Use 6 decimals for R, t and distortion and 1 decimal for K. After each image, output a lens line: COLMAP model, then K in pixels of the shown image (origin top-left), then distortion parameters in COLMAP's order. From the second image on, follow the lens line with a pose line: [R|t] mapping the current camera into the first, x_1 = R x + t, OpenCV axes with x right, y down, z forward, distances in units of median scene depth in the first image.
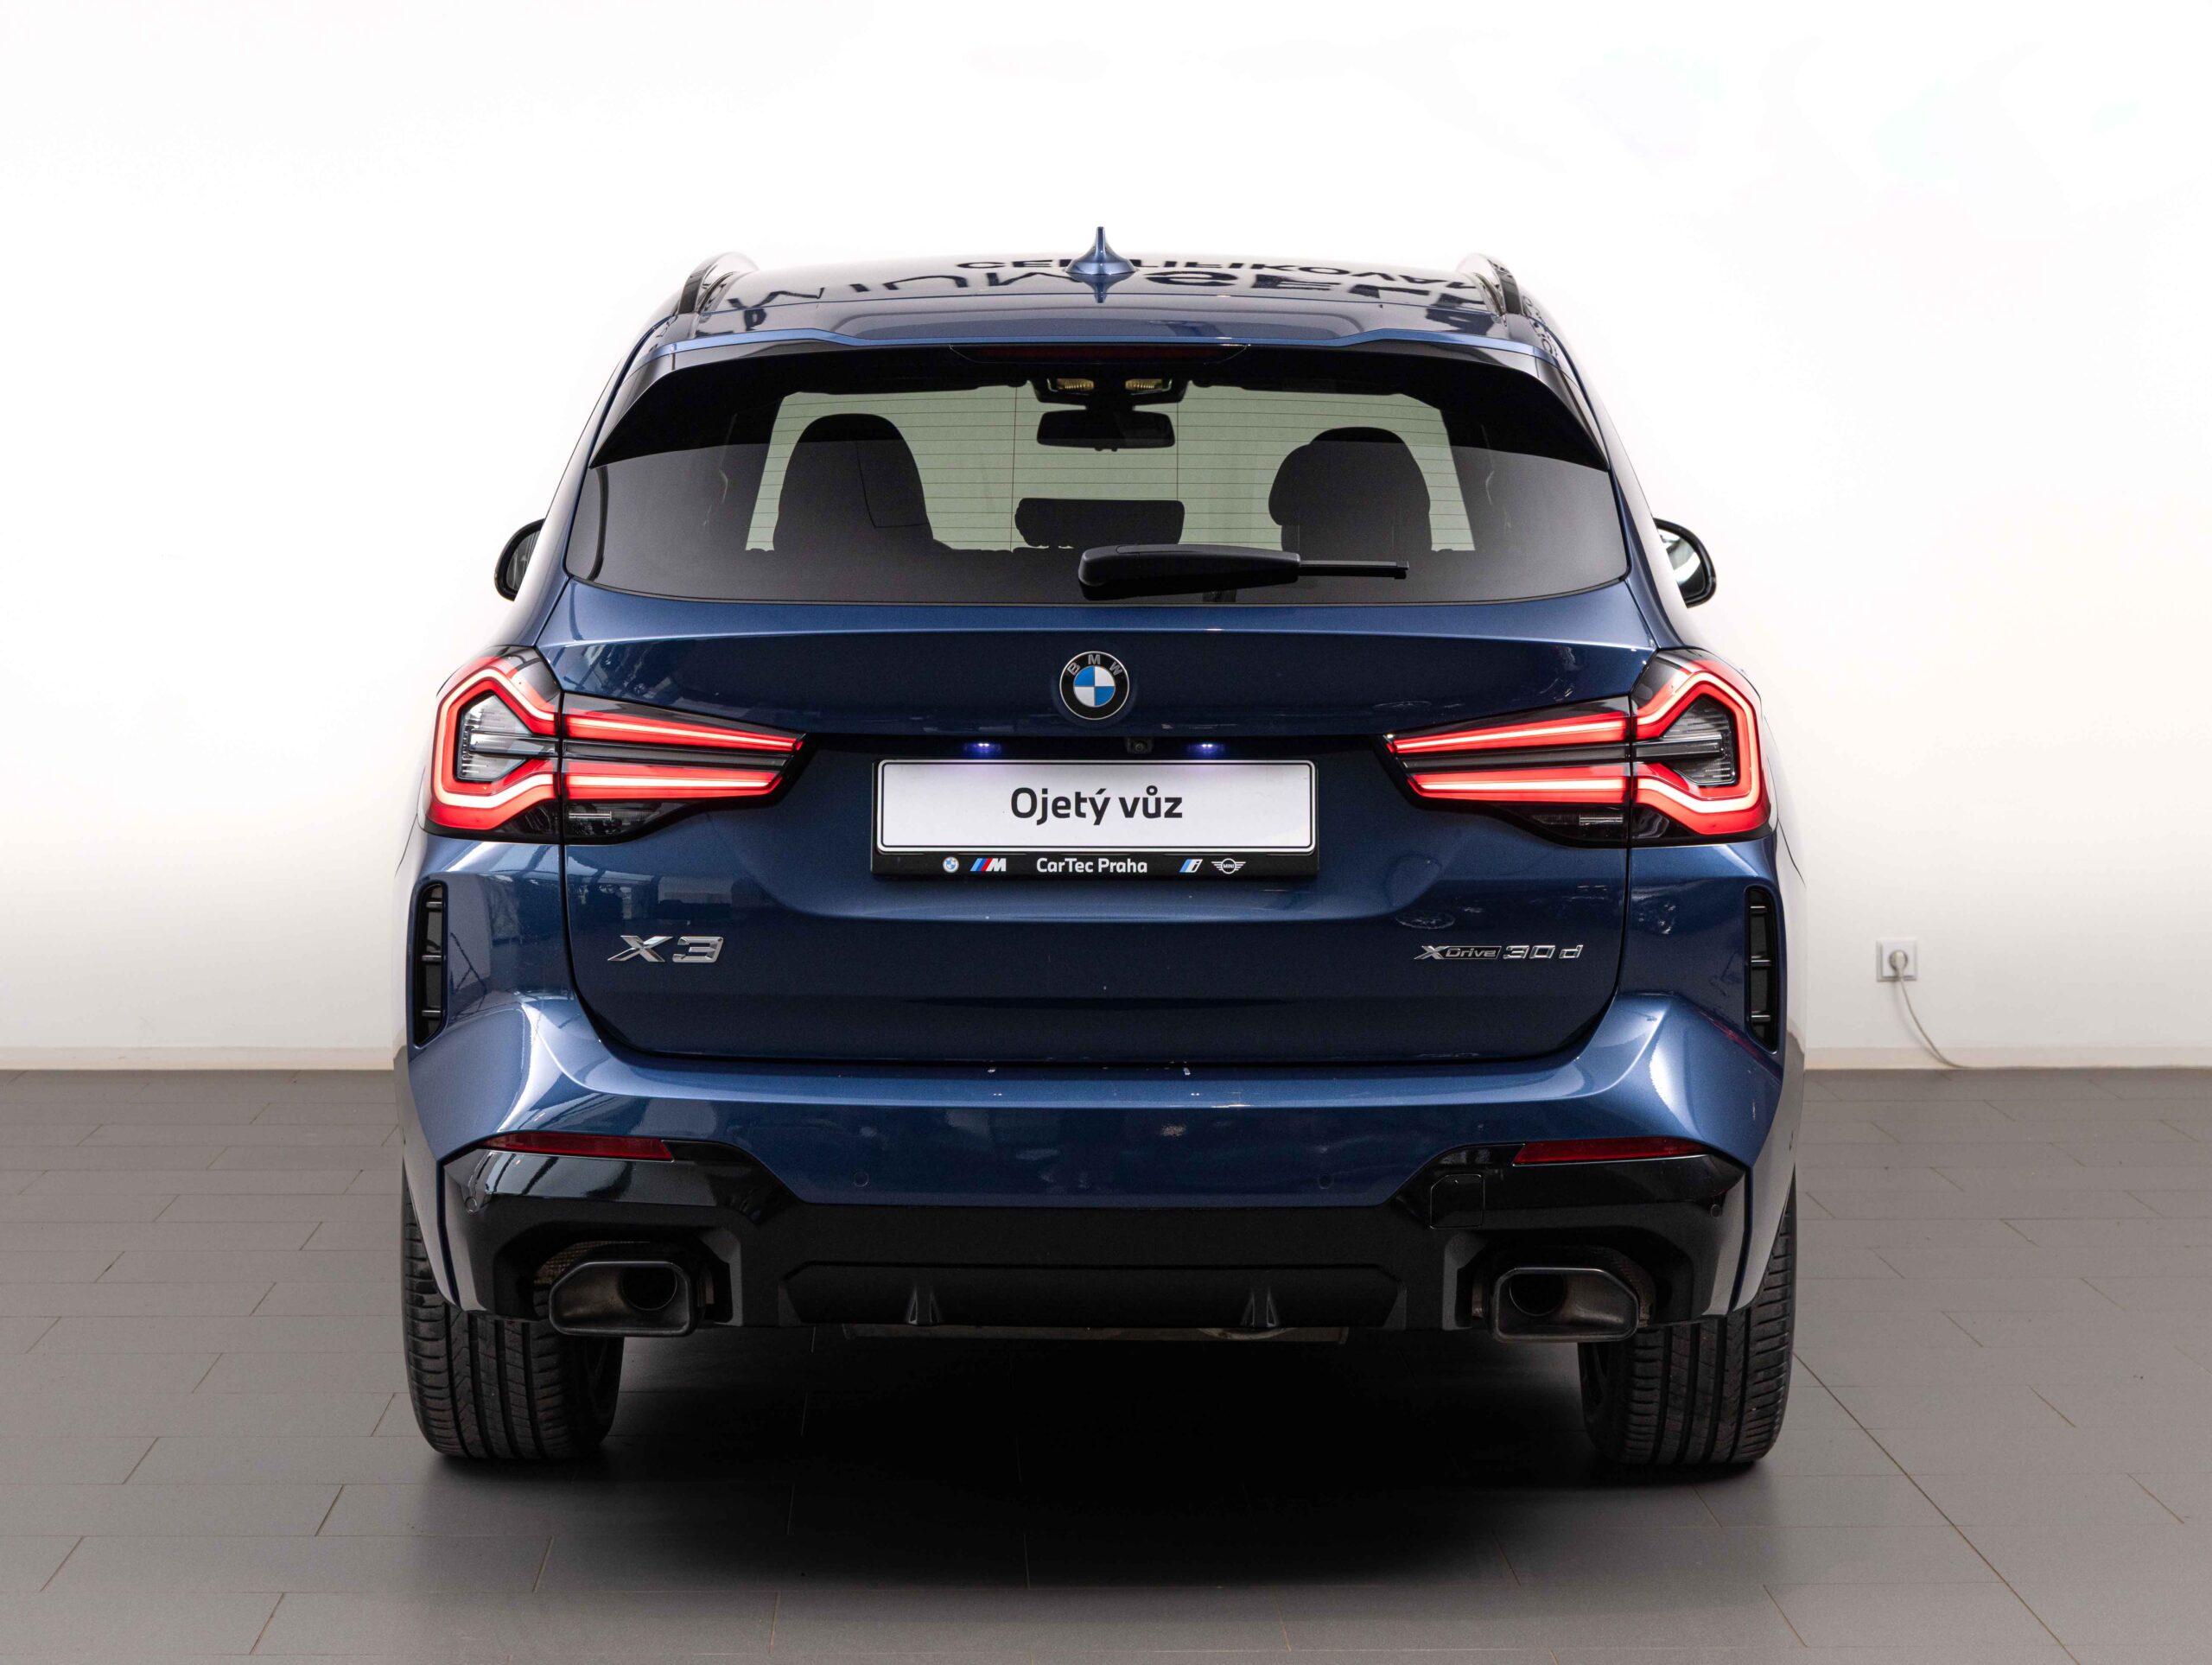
lens RADIAL K [[3858.0, 0, 1106.0], [0, 3858.0, 832.5], [0, 0, 1]] dist [-0.053448, 0.050885]
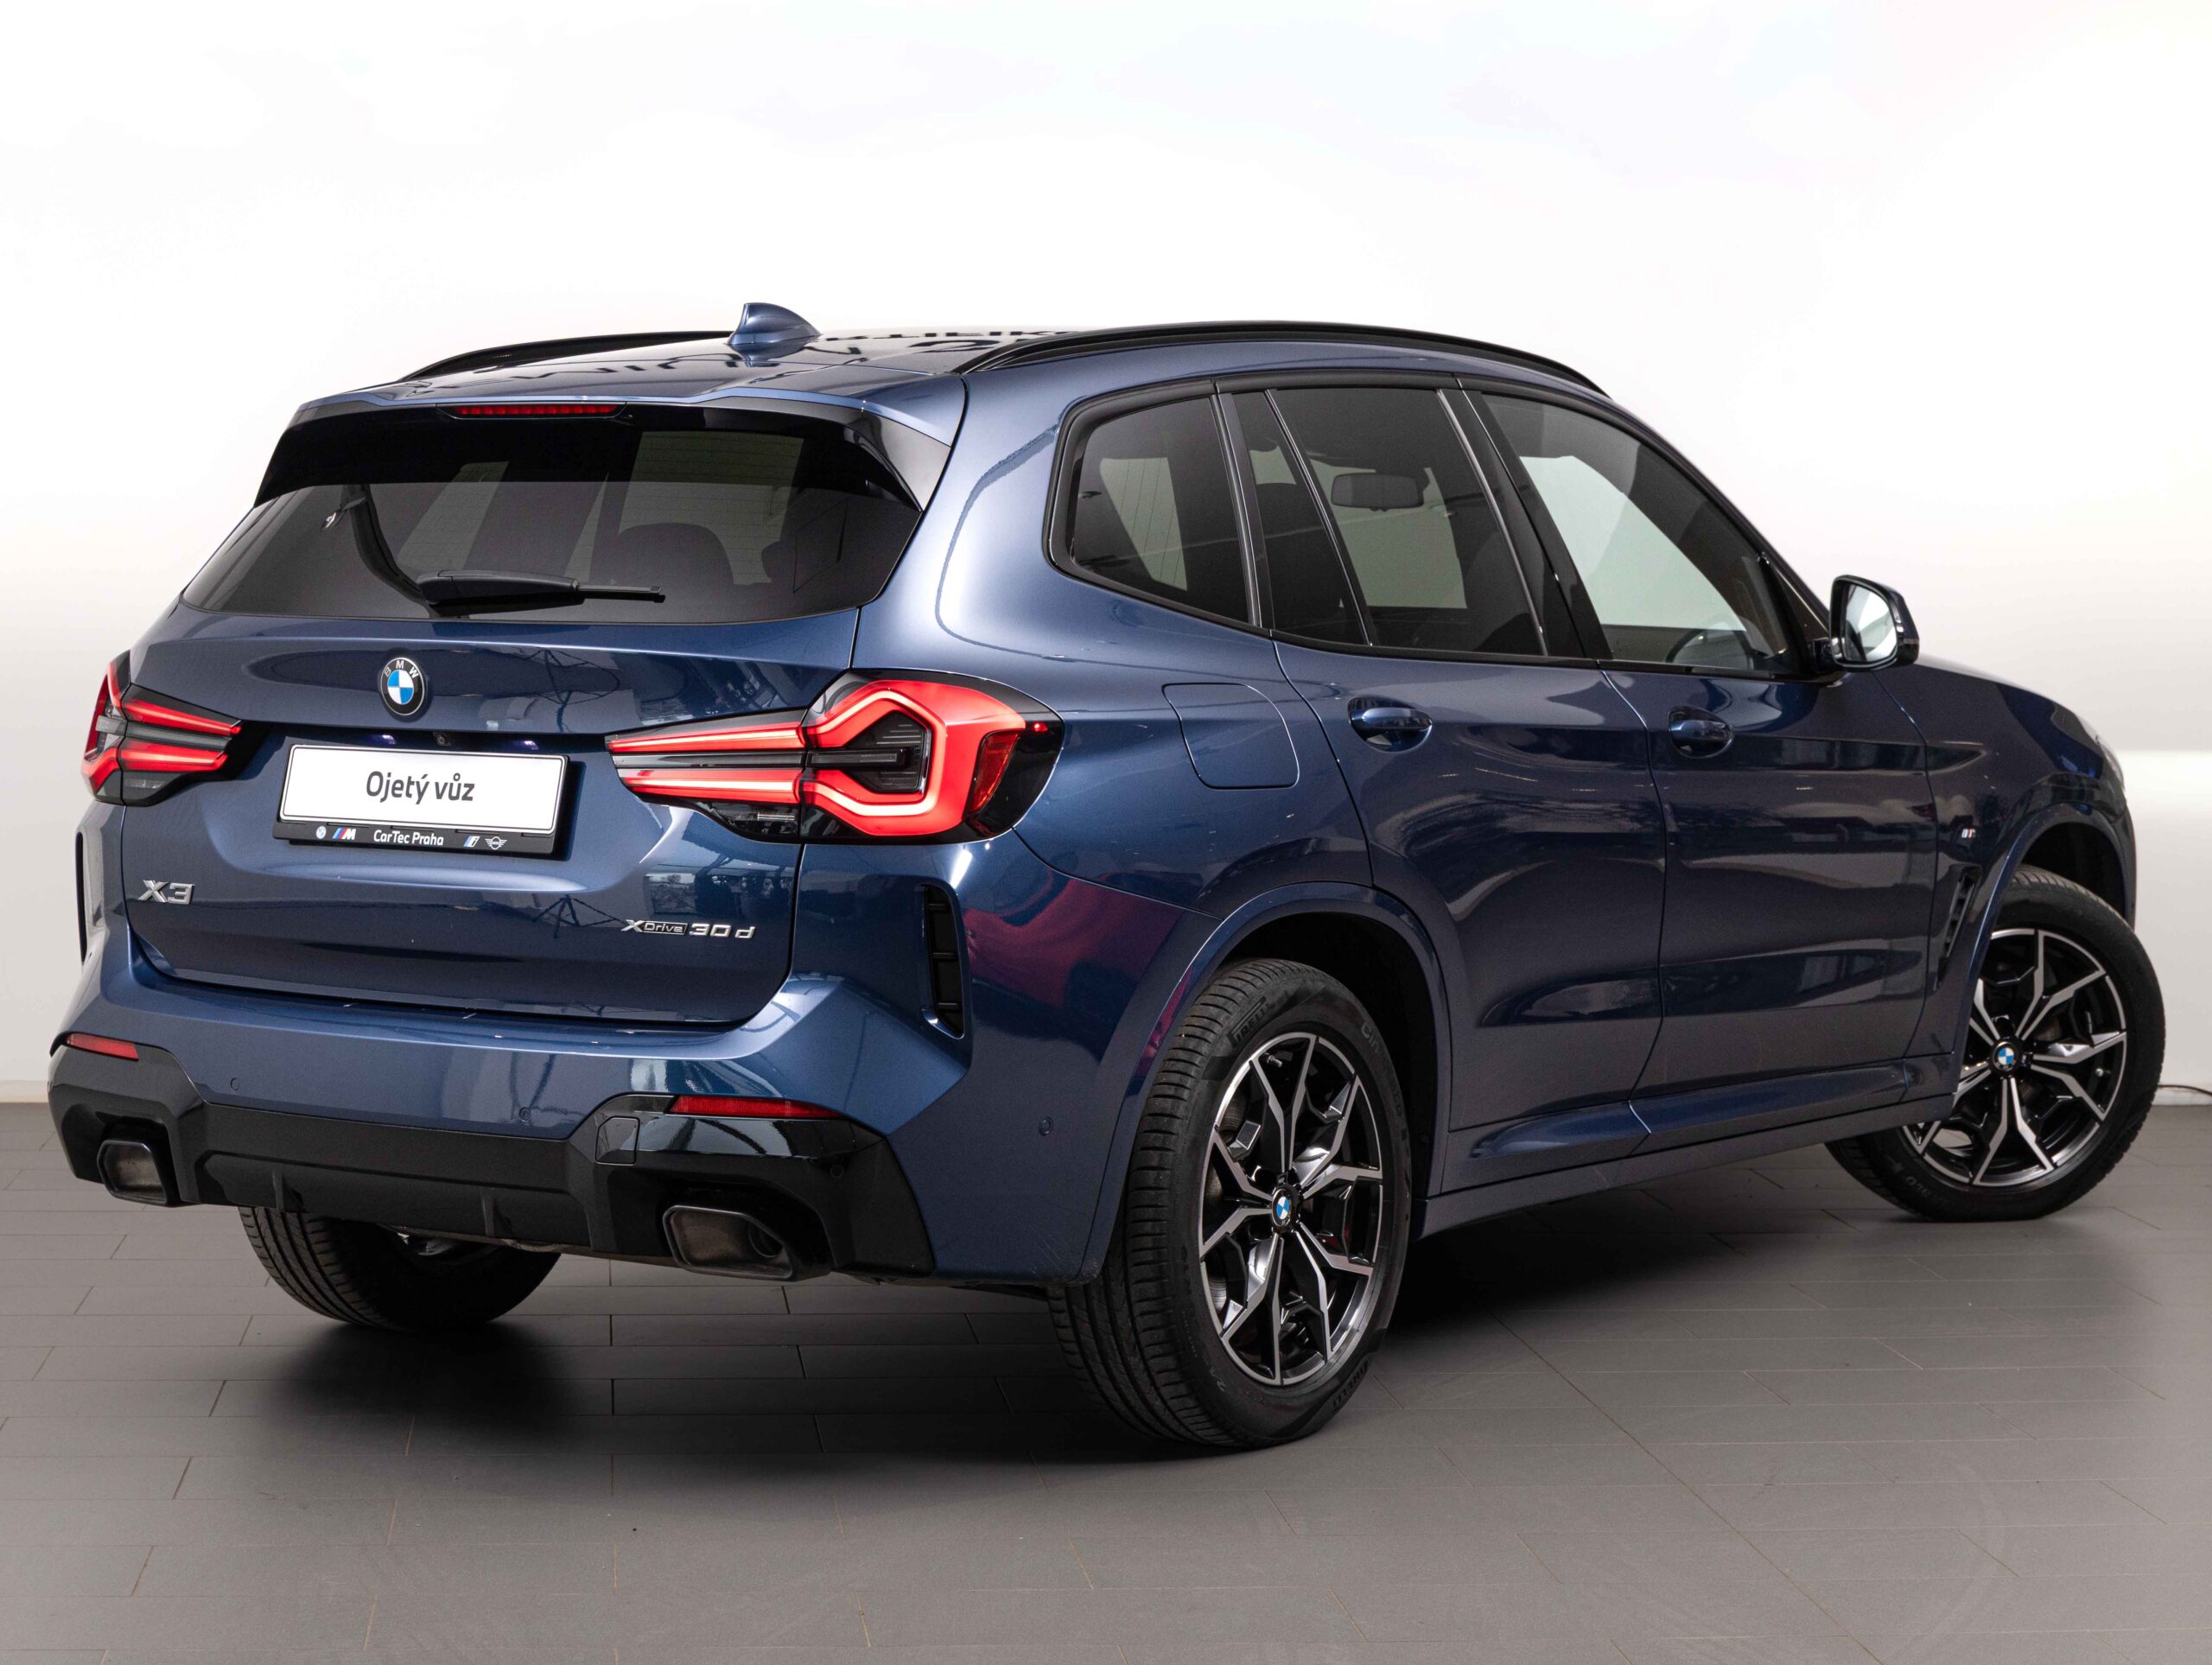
lens RADIAL K [[3858.0, 0, 1106.0], [0, 3858.0, 832.5], [0, 0, 1]] dist [-0.053448, 0.050885]
pose [[0.884111, 0.042813, -0.465311, 0.740924], [-0.053185, 0.998542, -0.009179, 0.006401], [0.464240, 0.032863, 0.885100, 0.044131]]
